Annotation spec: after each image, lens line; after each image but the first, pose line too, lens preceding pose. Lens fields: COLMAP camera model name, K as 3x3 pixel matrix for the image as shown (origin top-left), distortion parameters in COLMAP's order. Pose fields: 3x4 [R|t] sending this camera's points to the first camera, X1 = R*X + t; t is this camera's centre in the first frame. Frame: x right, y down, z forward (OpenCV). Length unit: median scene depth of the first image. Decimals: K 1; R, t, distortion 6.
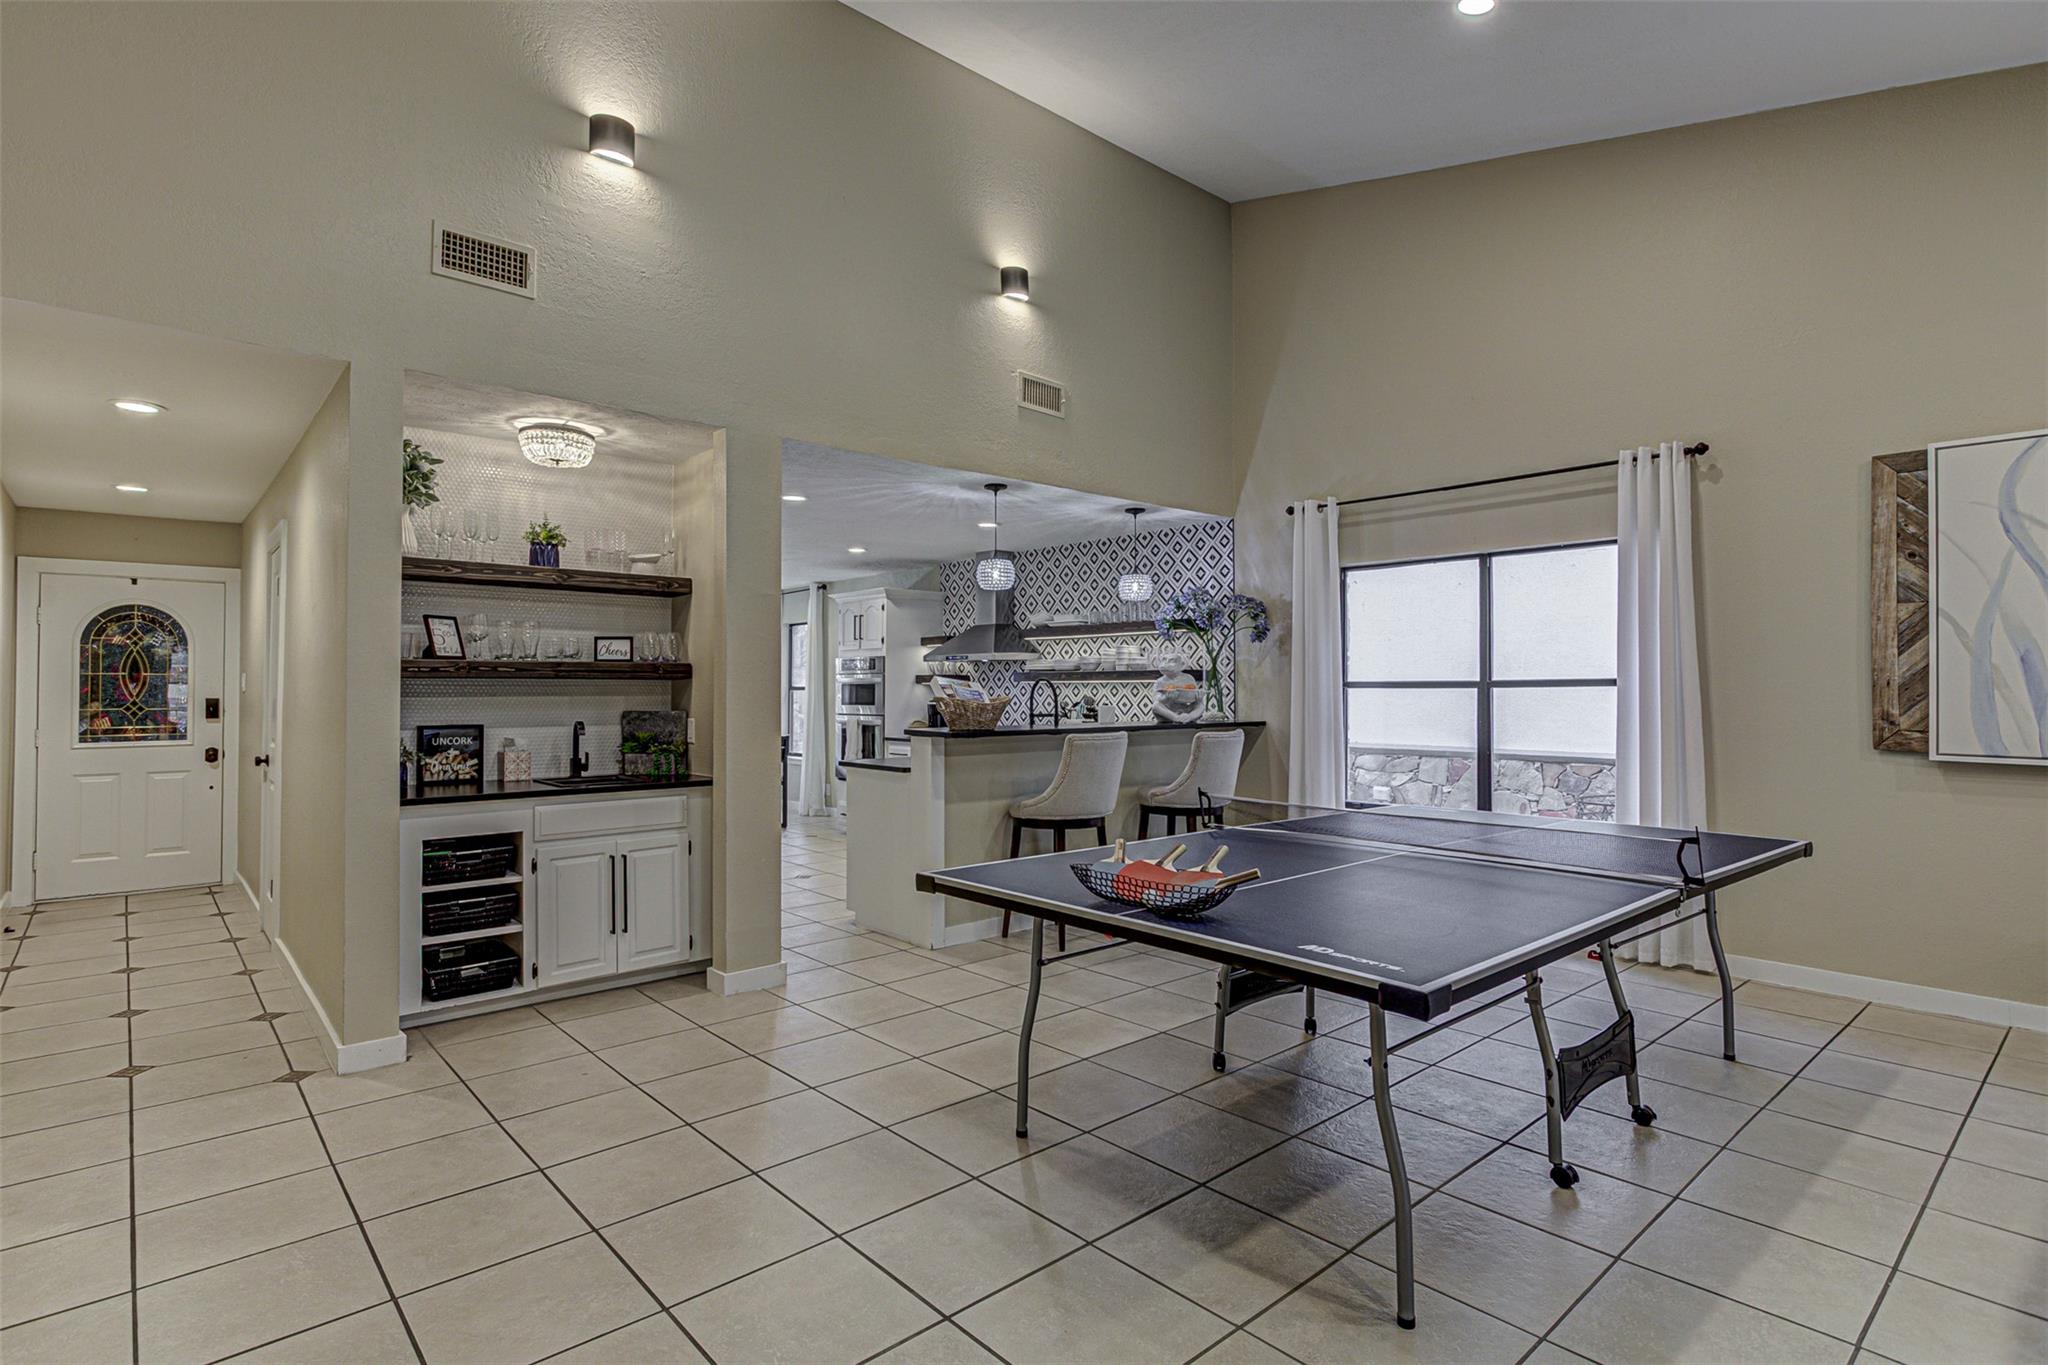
lens RADIAL K [[1025.8, 0, 1004.5], [0, 1025.8, 668.3], [0, 0, 1]] dist [-0.004982, 0.000399]
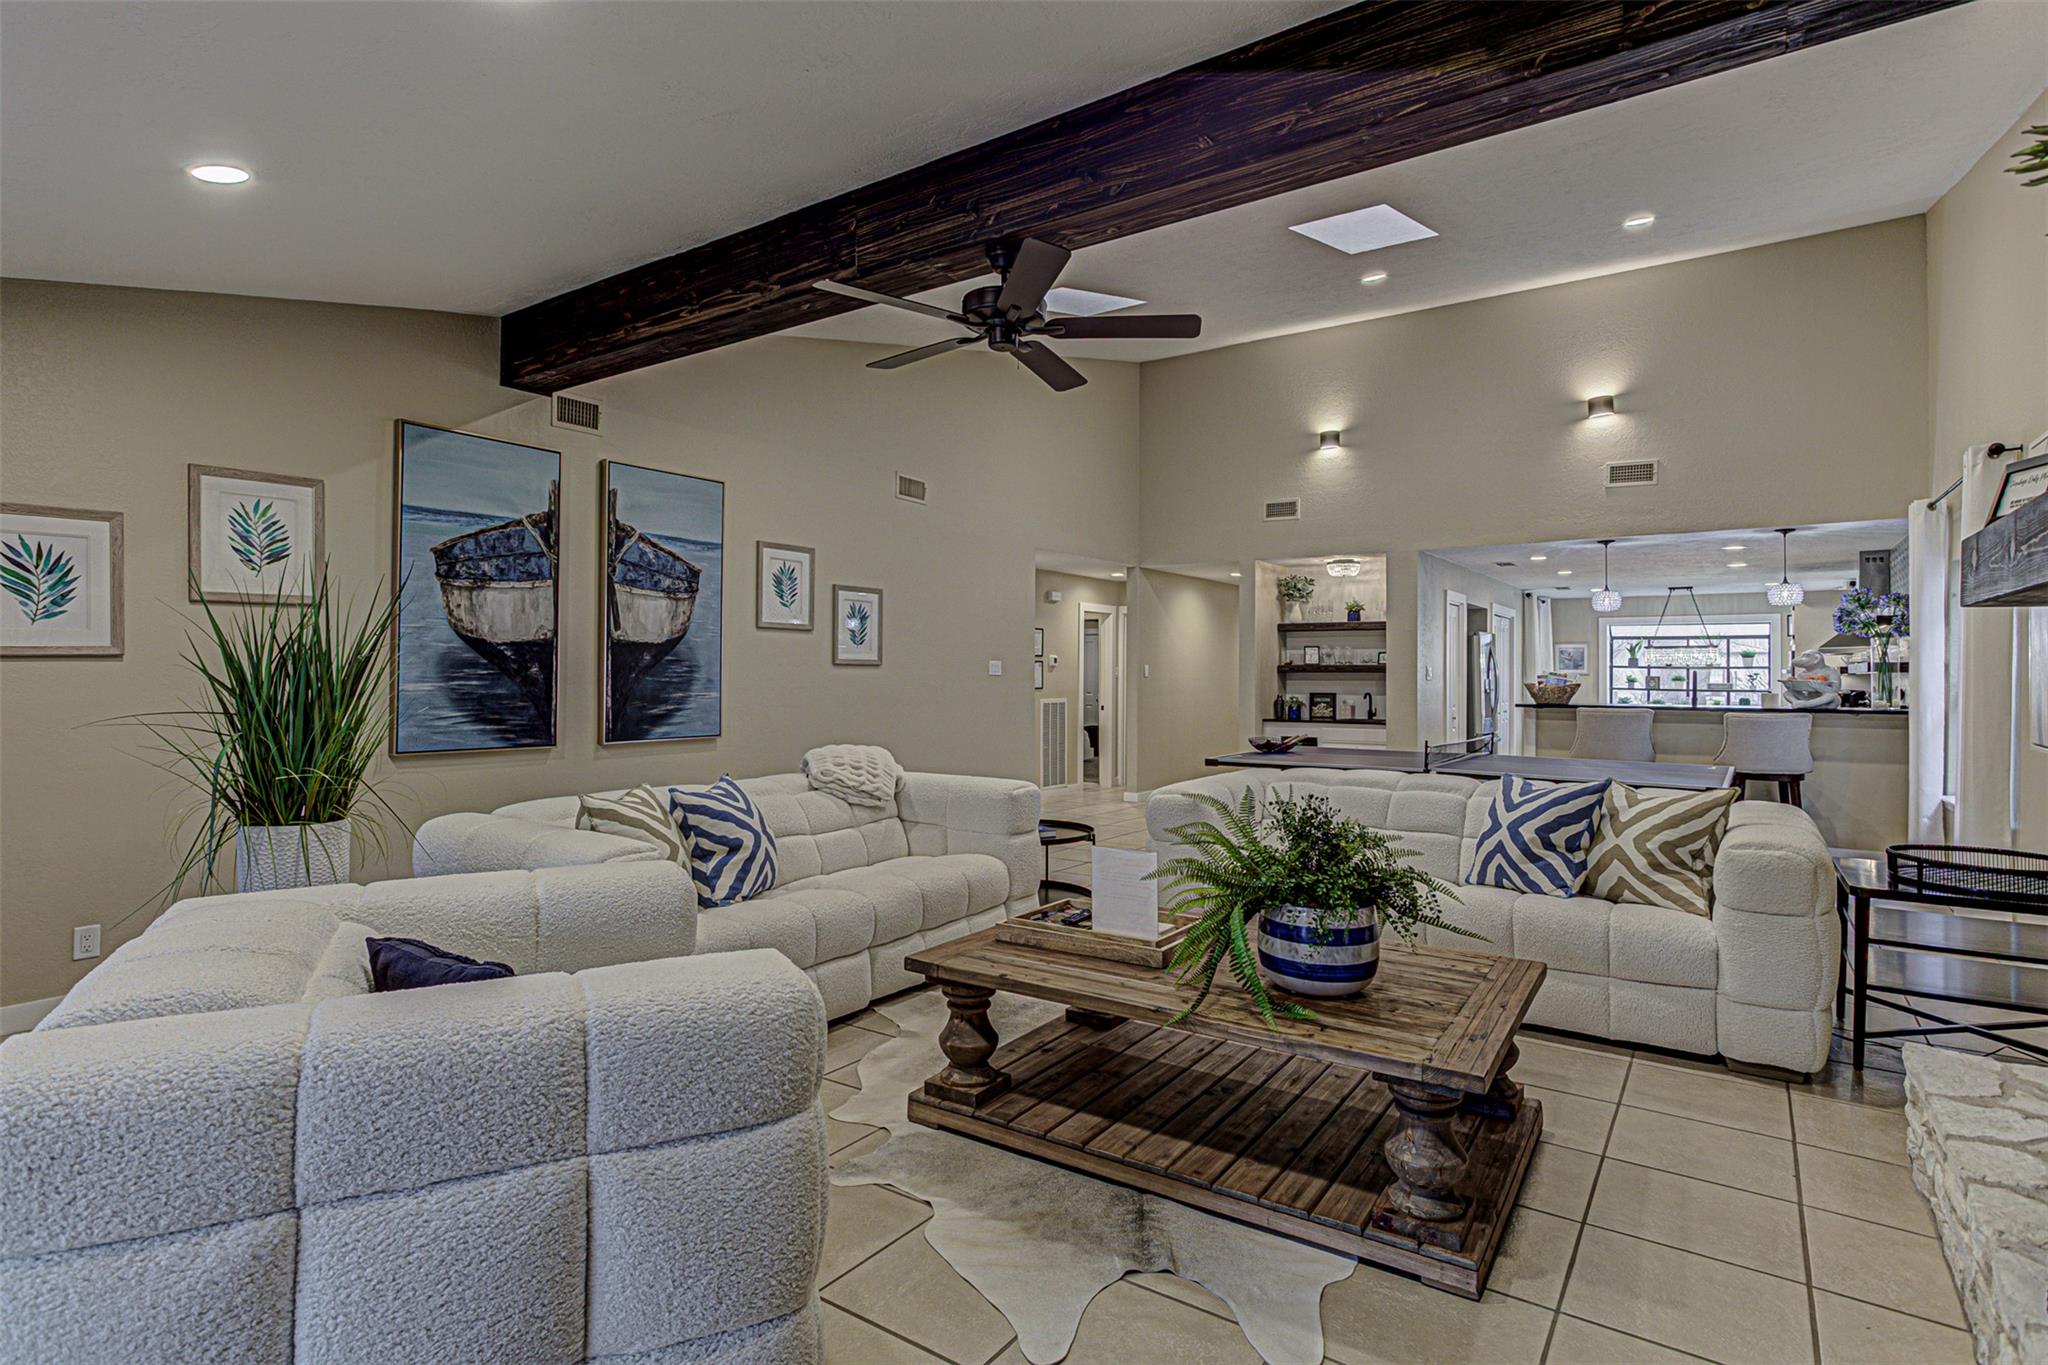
lens RADIAL K [[1031.6, 0, 1016.9], [0, 1031.6, 664.8], [0, 0, 1]] dist [0.027016, 0.000371]
pose [[0.244138, -0.009713, -0.969692, 1.062320], [0.015736, 0.999858, -0.006053, -0.003187], [0.969613, -0.013781, 0.244256, -0.162886]]
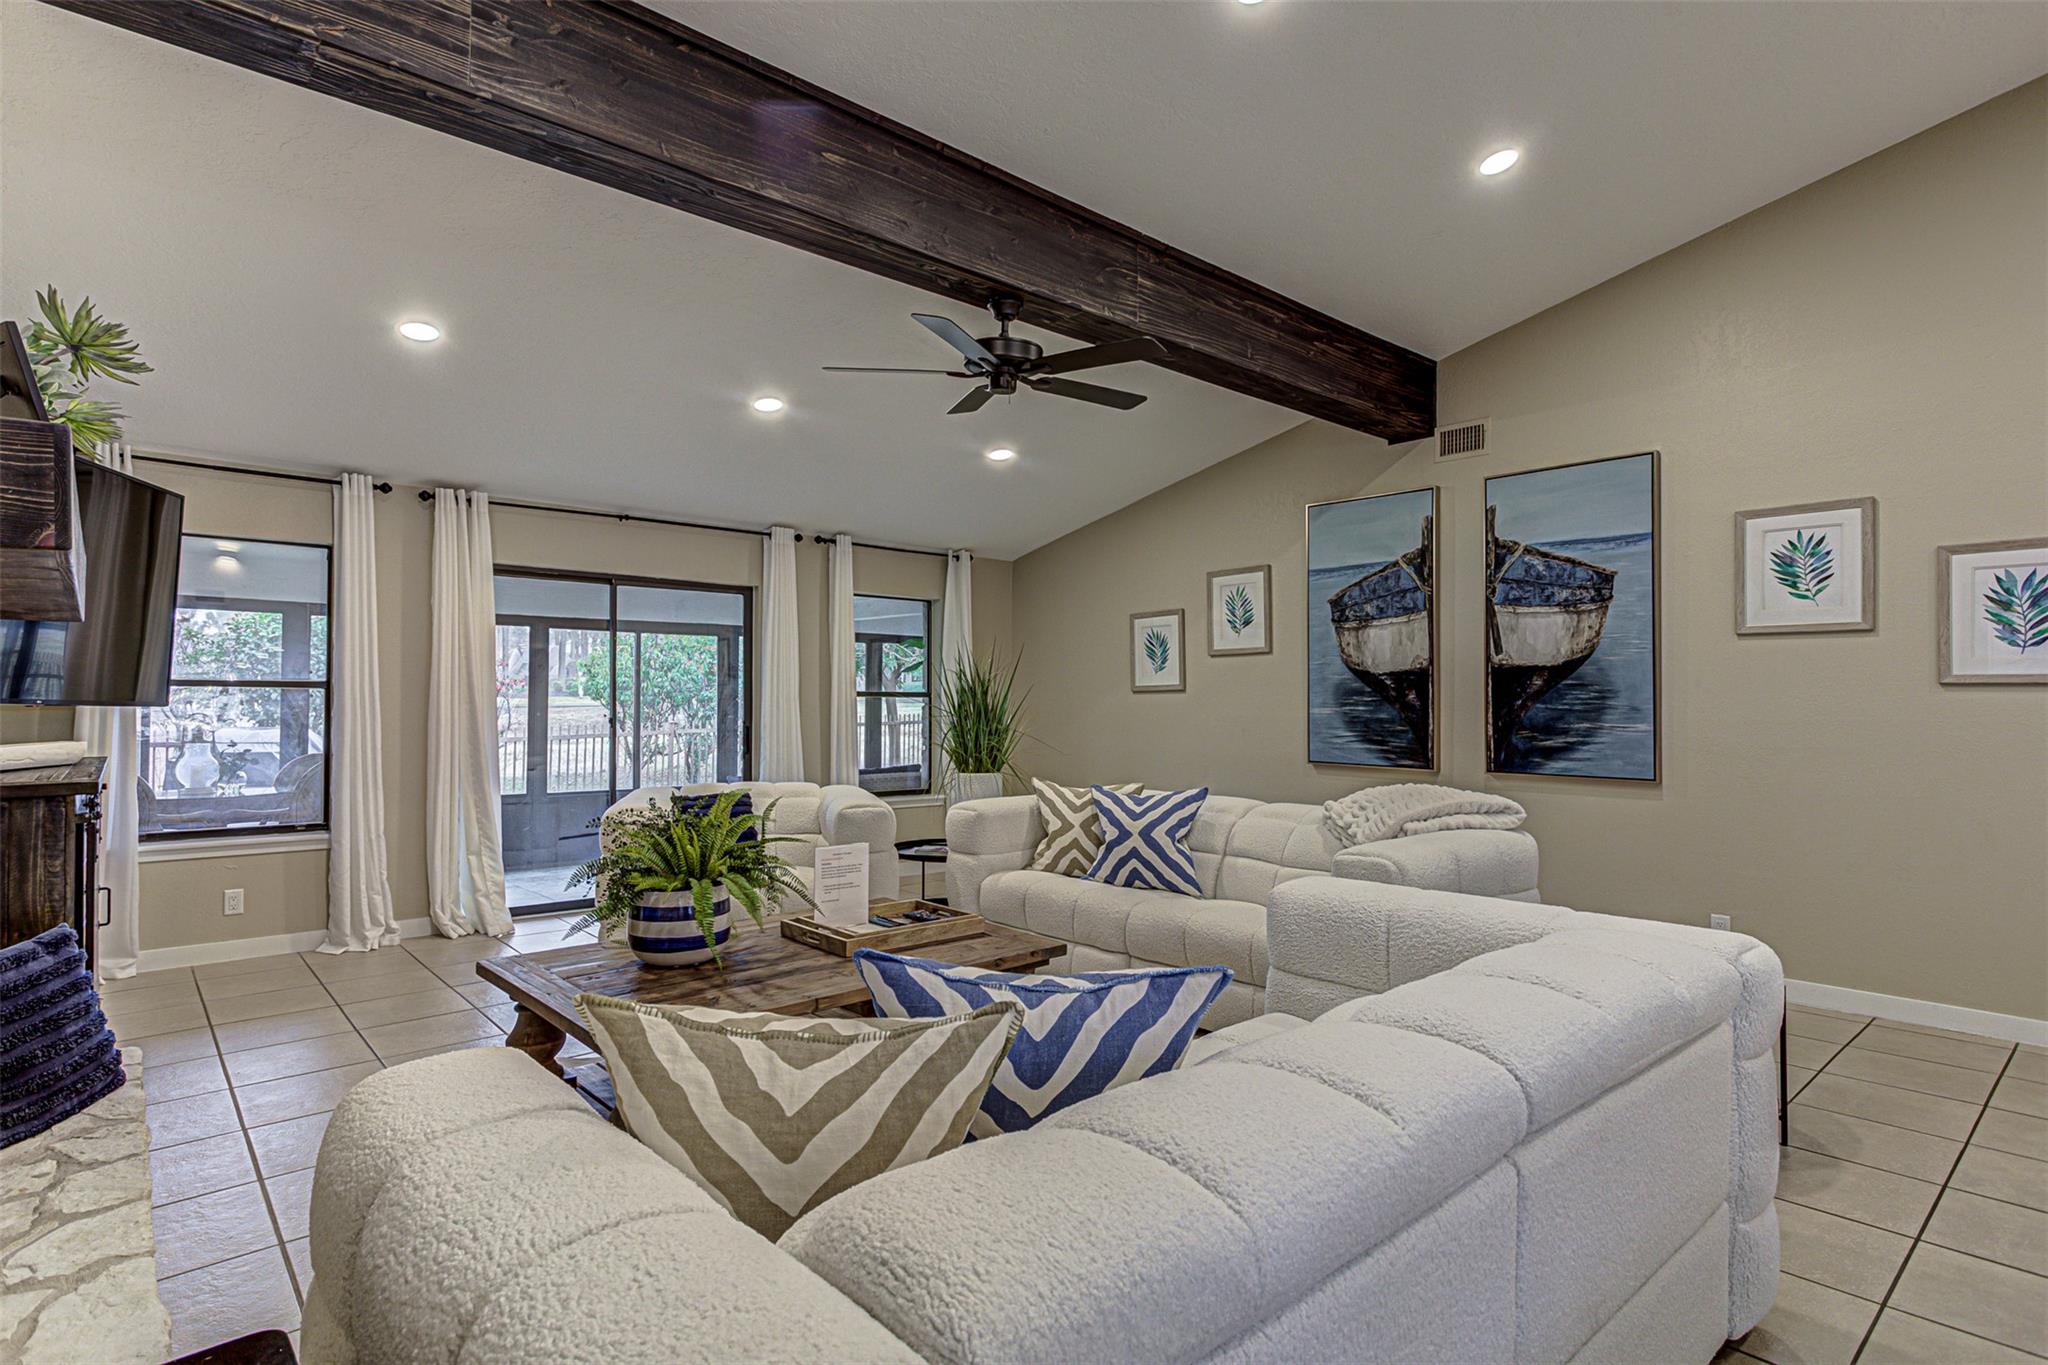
lens RADIAL K [[1035.2, 0, 1000.1], [0, 1035.2, 683.1], [0, 0, 1]] dist [0.000347, 0.000649]
pose [[-0.999972, -0.004060, -0.006300, 0.533391], [-0.003840, 0.999400, -0.034421, 0.009817], [0.006436, -0.034395, -0.999388, 0.544741]]
